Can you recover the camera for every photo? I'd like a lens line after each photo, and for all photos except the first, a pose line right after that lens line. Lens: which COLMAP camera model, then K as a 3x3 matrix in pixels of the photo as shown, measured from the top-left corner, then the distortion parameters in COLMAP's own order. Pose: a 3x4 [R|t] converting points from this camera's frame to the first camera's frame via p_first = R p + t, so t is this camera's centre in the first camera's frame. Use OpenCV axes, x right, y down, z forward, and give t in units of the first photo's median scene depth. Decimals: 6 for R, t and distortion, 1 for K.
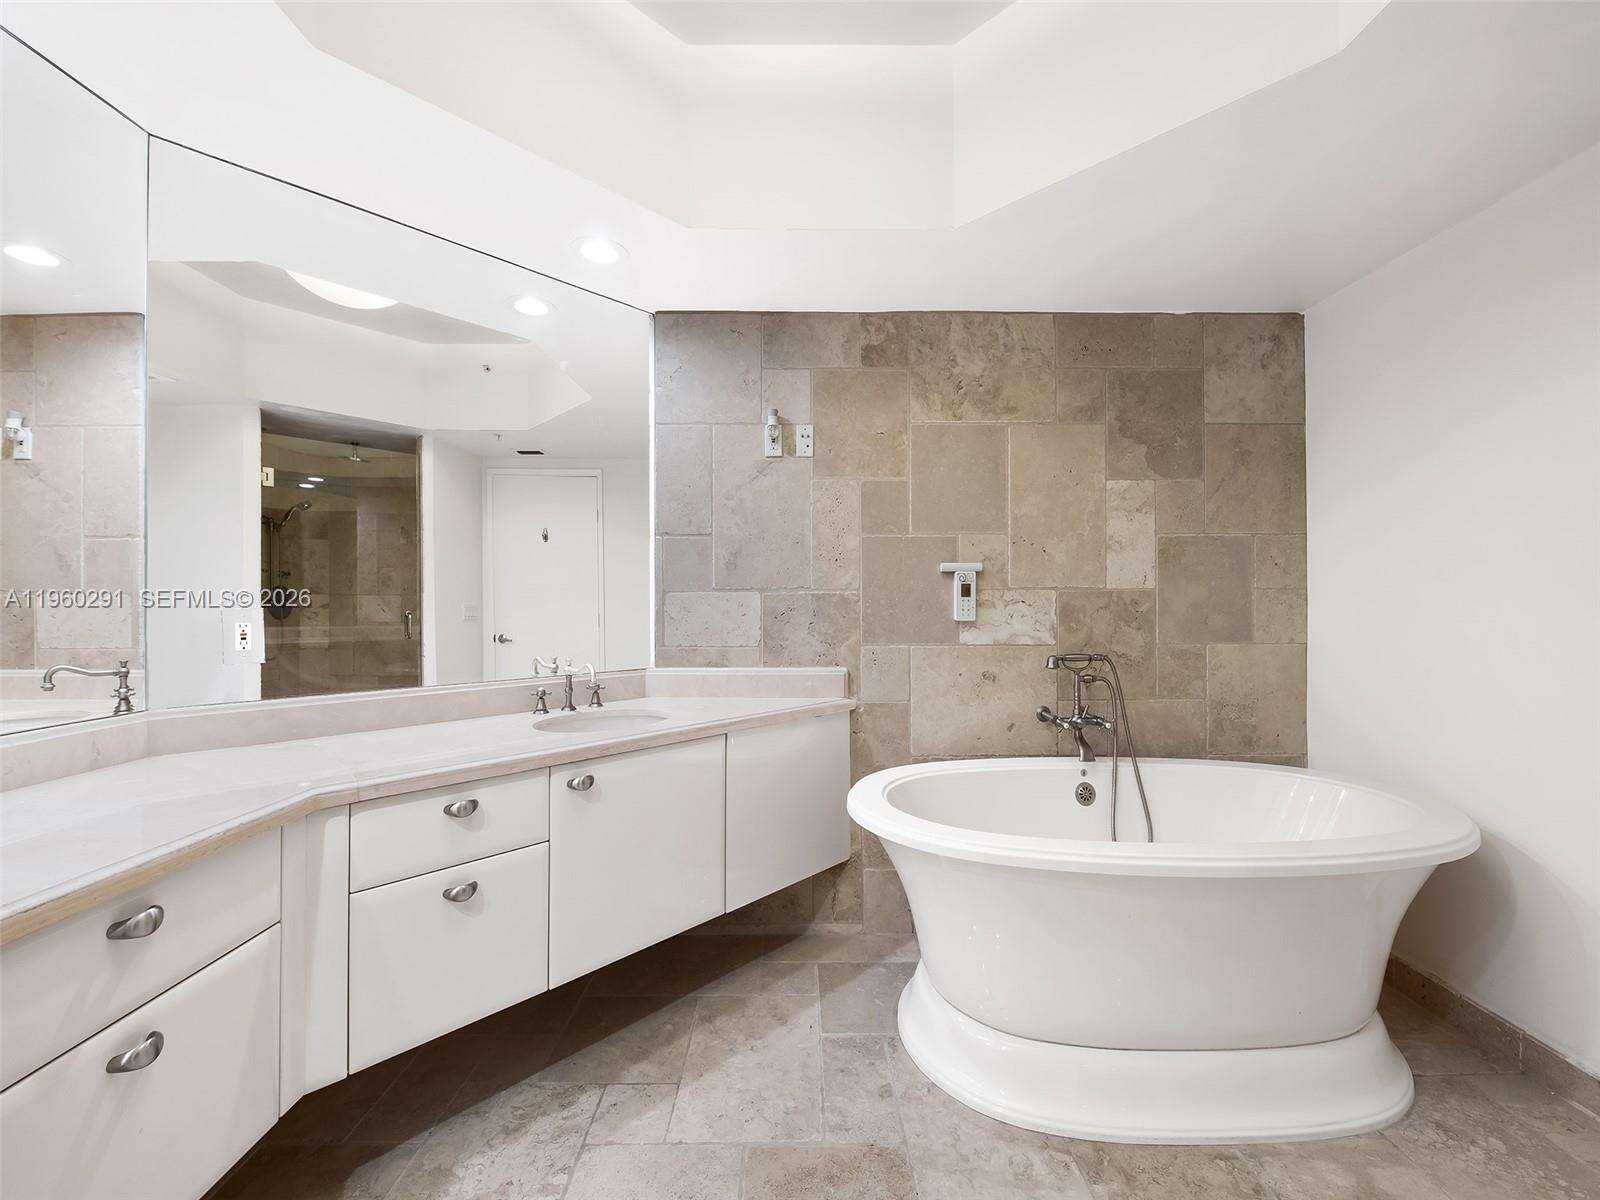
lens RADIAL K [[648.5, 0, 799.1], [0, 648.5, 588.3], [0, 0, 1]] dist [0.005456, -0.005102]
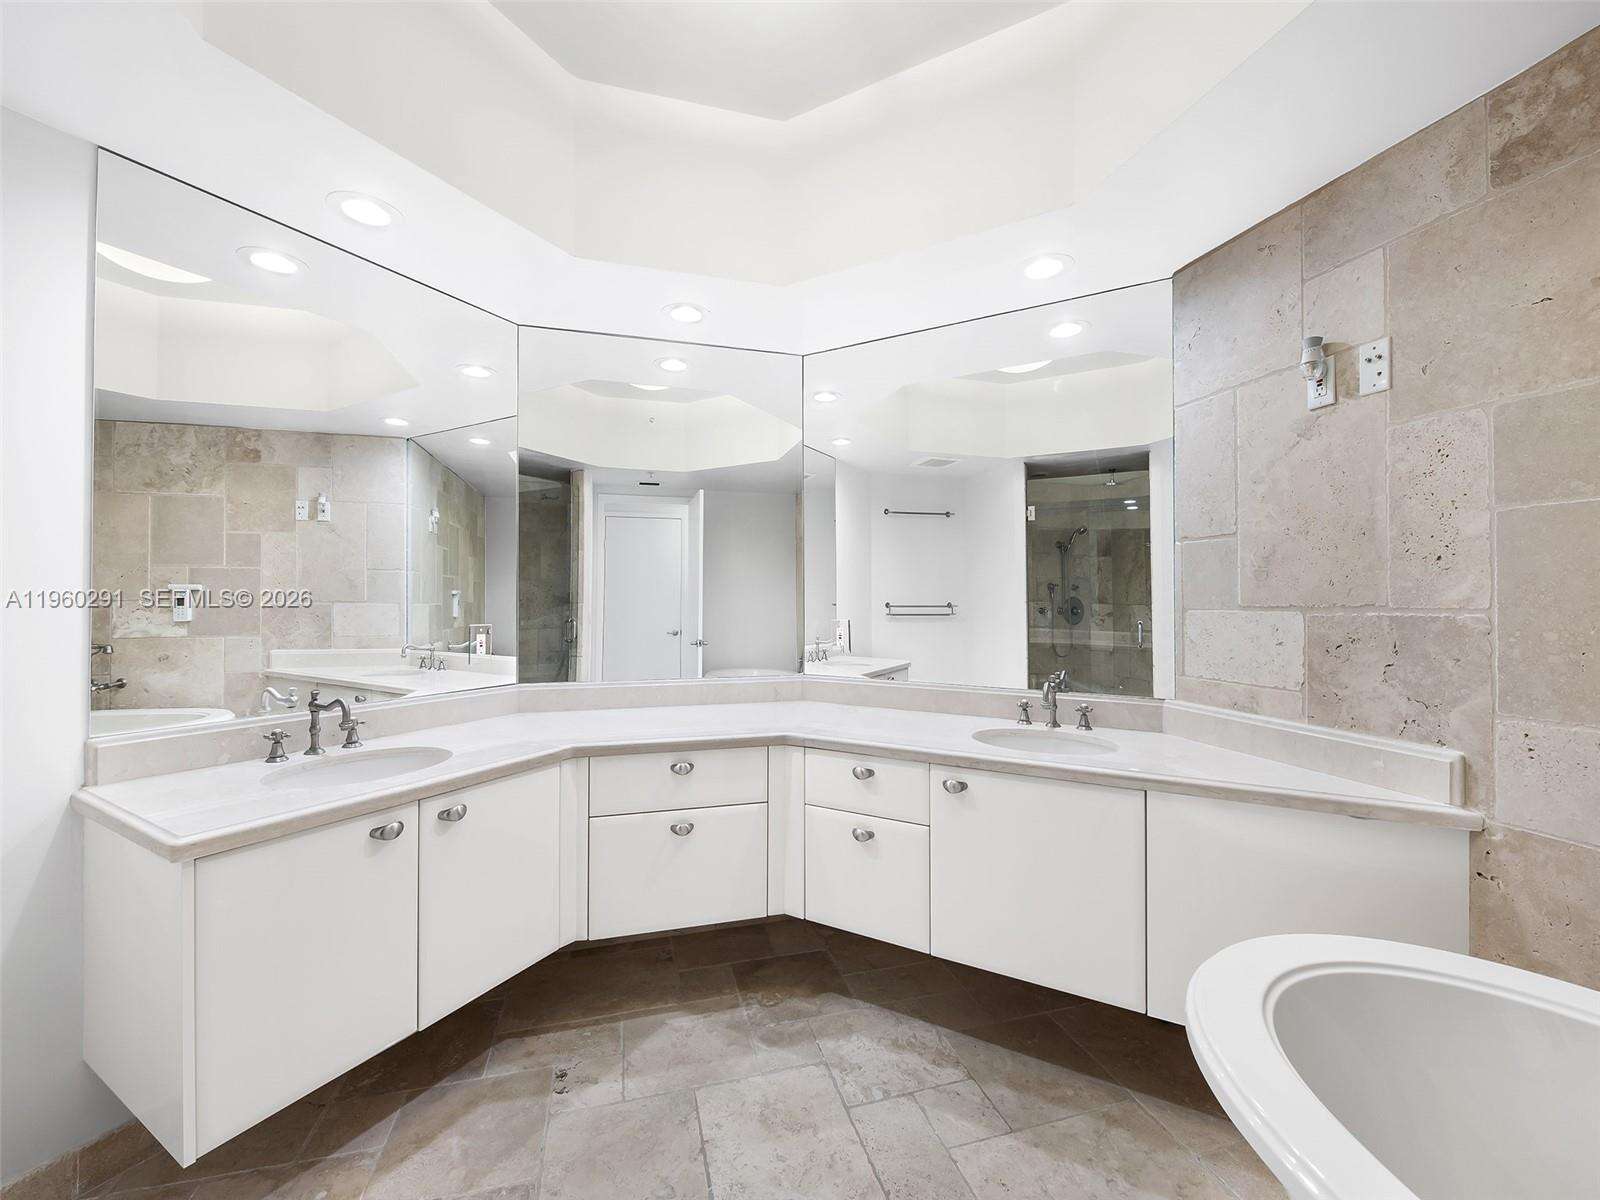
lens RADIAL K [[648.5, 0, 799.1], [0, 648.5, 588.3], [0, 0, 1]] dist [0.005456, -0.005102]
pose [[0.268410, -0.016667, -0.963160, 0.454229], [0.013913, 0.999813, -0.013424, -0.017016], [0.963204, -0.009798, 0.268592, 0.309927]]
